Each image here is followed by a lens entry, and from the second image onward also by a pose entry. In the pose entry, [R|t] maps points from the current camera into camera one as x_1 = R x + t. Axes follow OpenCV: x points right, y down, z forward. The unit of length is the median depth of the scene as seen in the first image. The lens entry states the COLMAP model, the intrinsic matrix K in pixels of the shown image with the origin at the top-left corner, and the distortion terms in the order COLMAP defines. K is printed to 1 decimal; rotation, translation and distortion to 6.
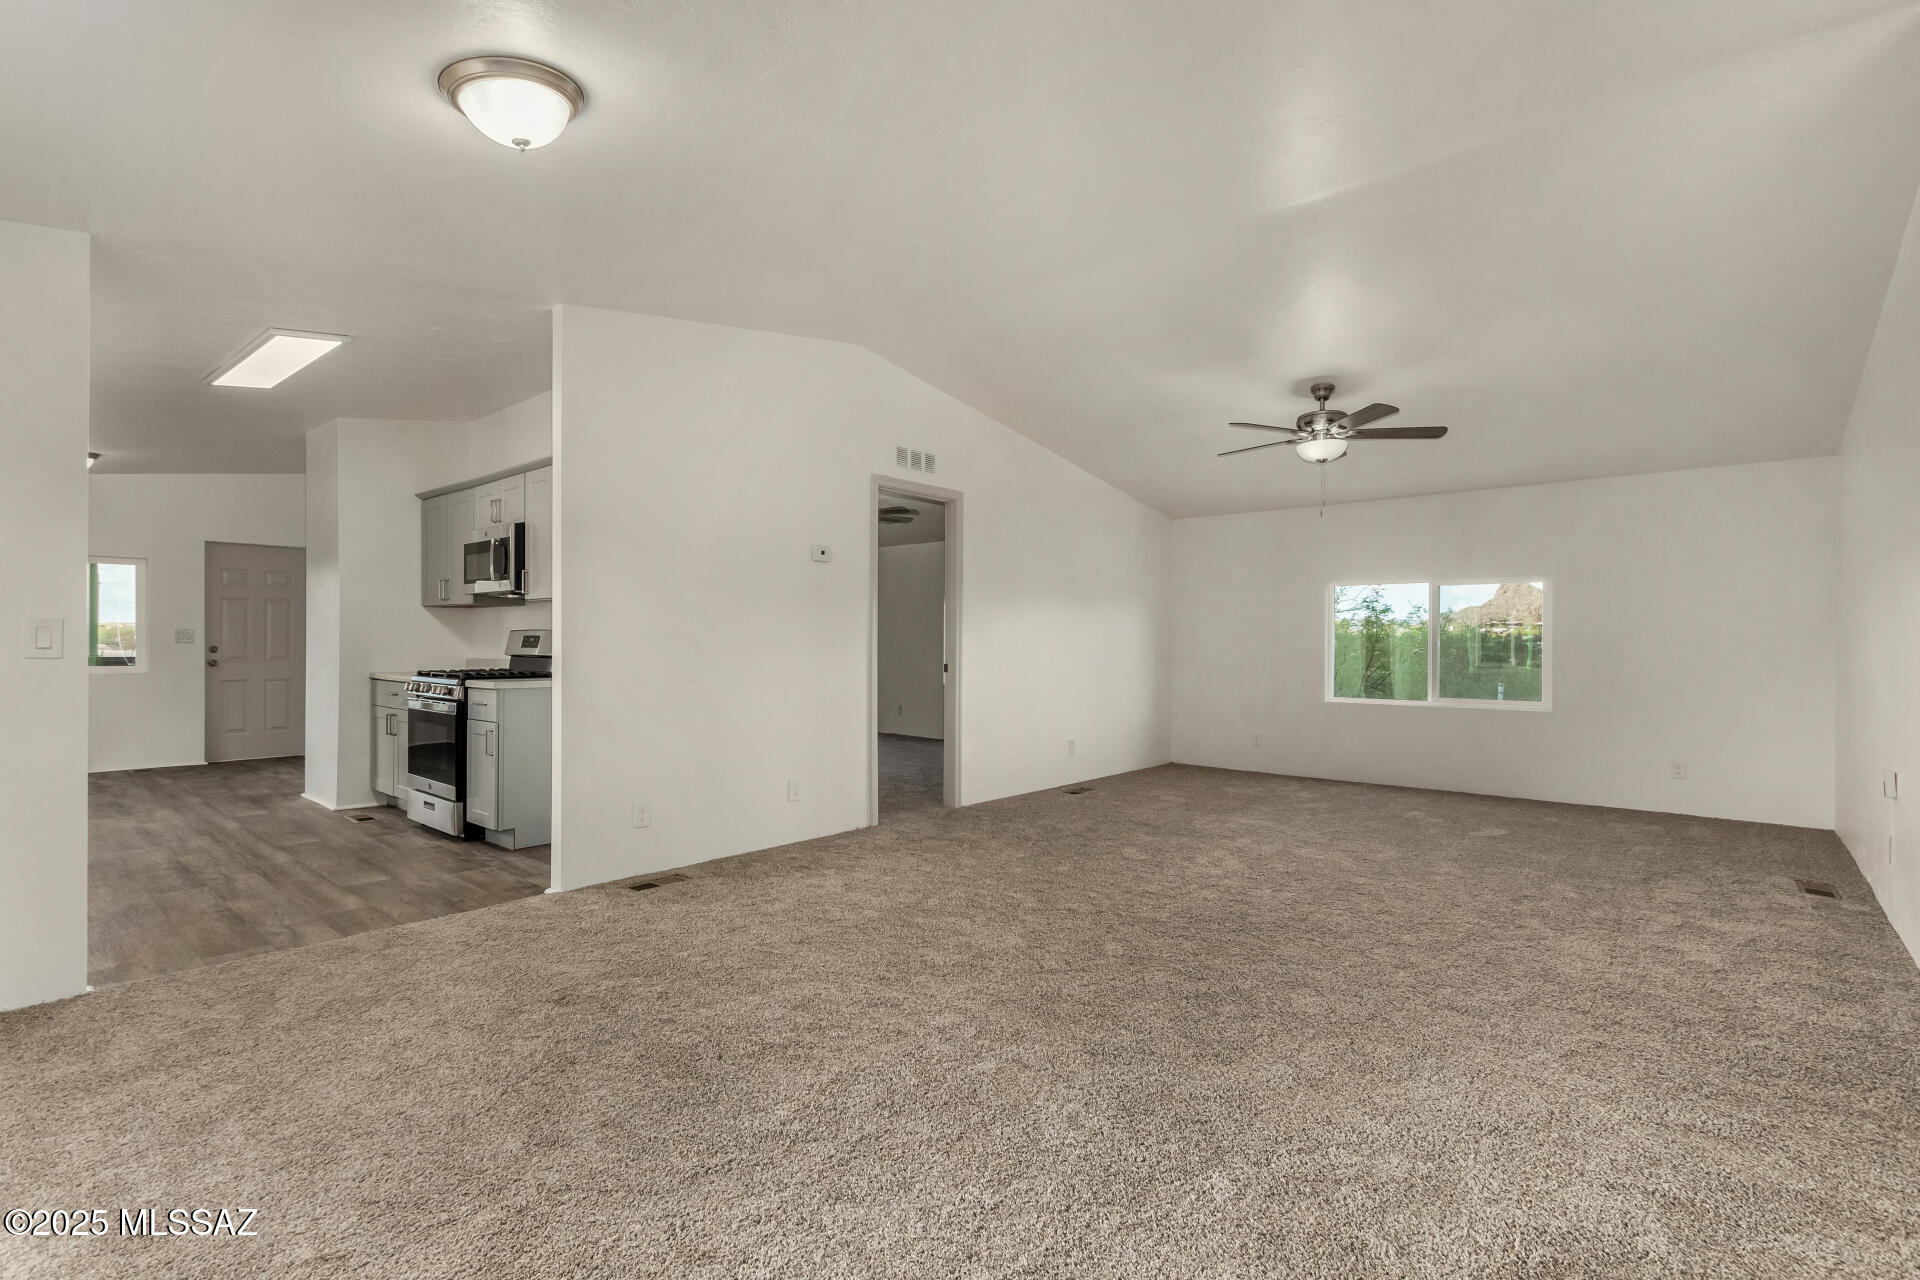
lens RADIAL K [[892.9, 0, 959.6], [0, 892.9, 644.6], [0, 0, 1]] dist [0.000956, 0.000035]
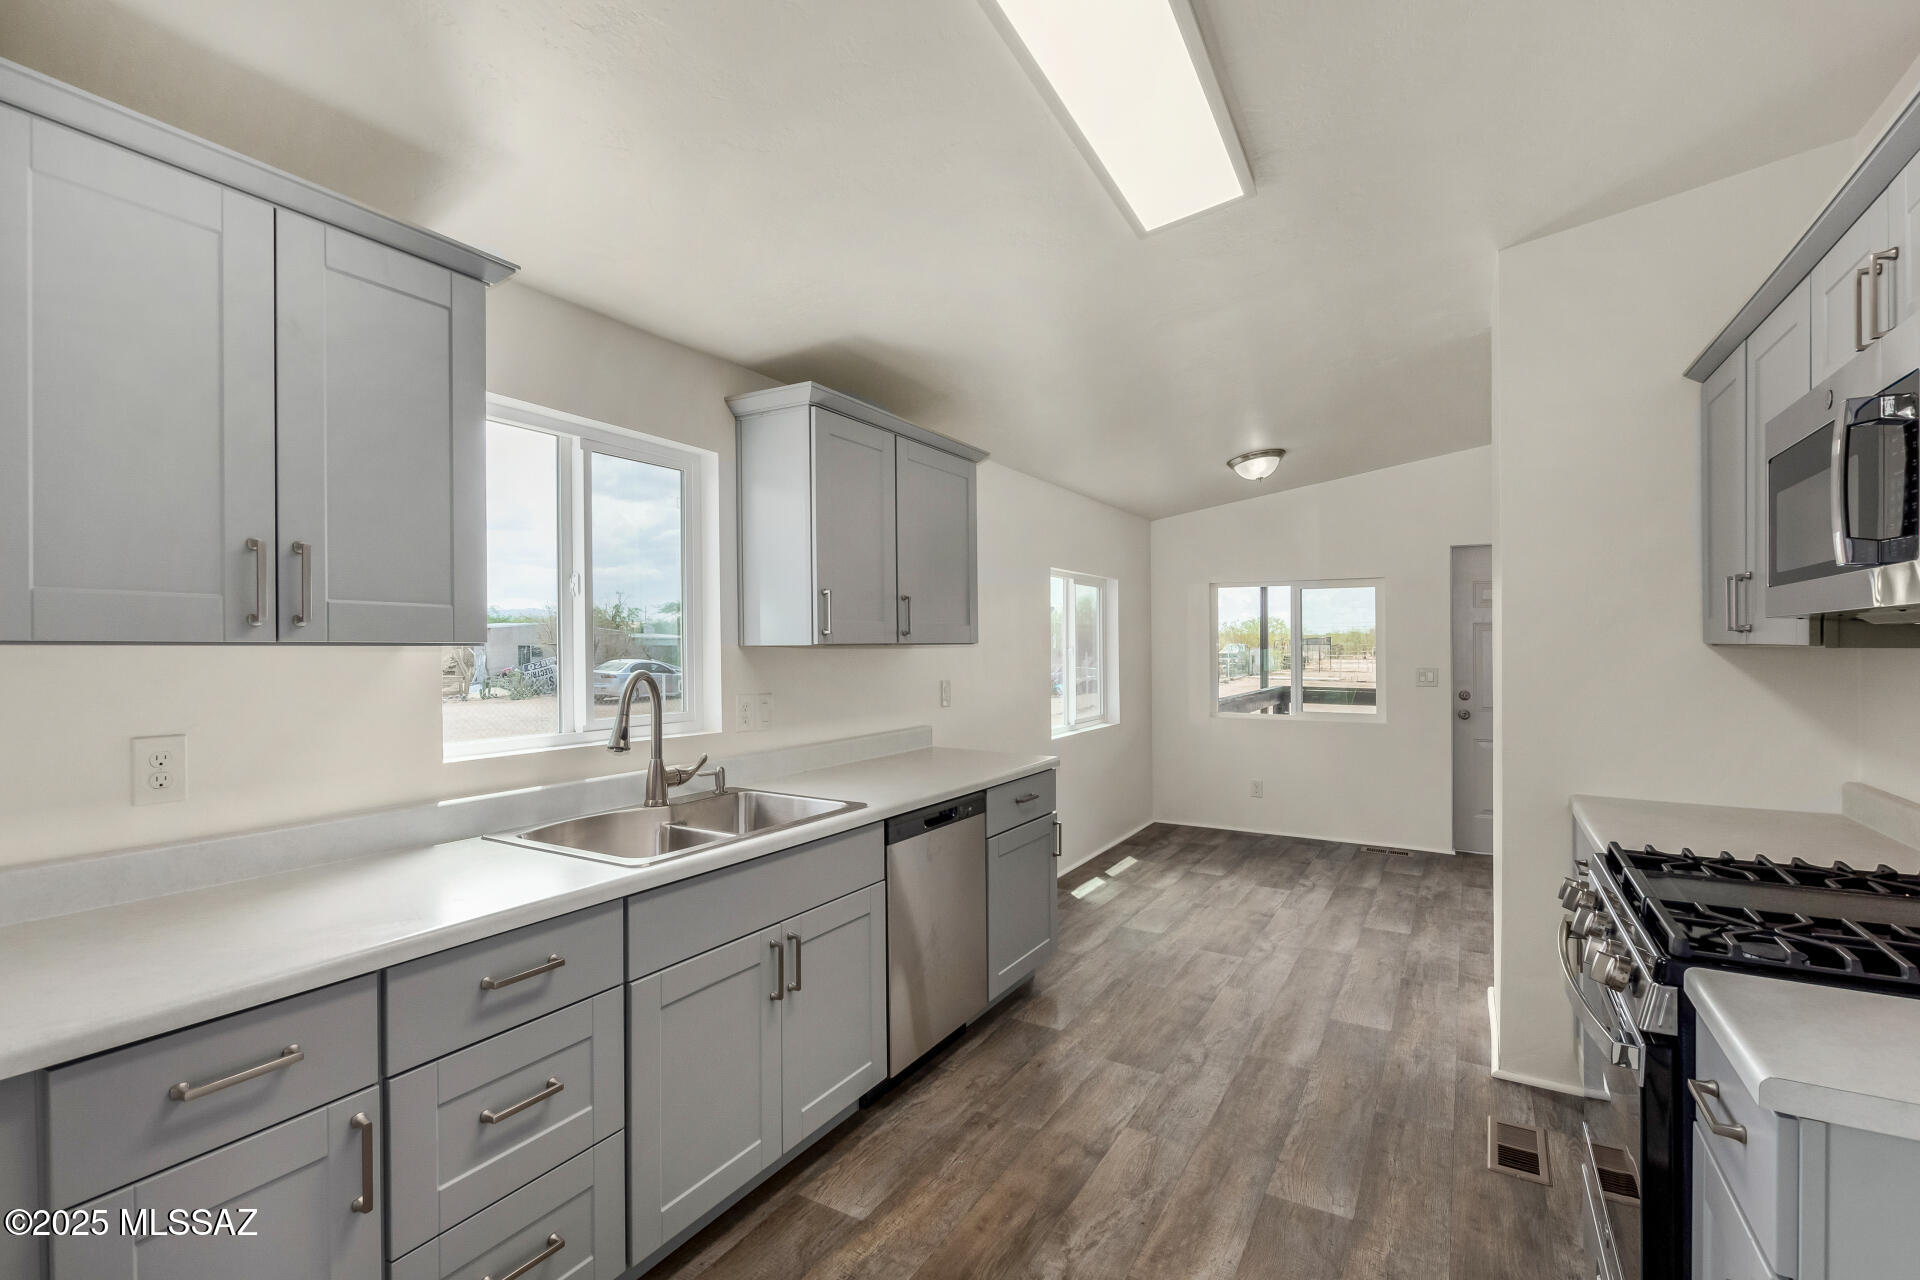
lens RADIAL K [[892.9, 0, 957.0], [0, 892.9, 645.5], [0, 0, 1]] dist [0.000956, 0.000035]
pose [[0.191840, -0.006987, -0.981401, -0.213820], [0.006416, 0.999962, -0.005865, -0.033831], [0.981405, -0.005172, 0.191877, 0.471695]]
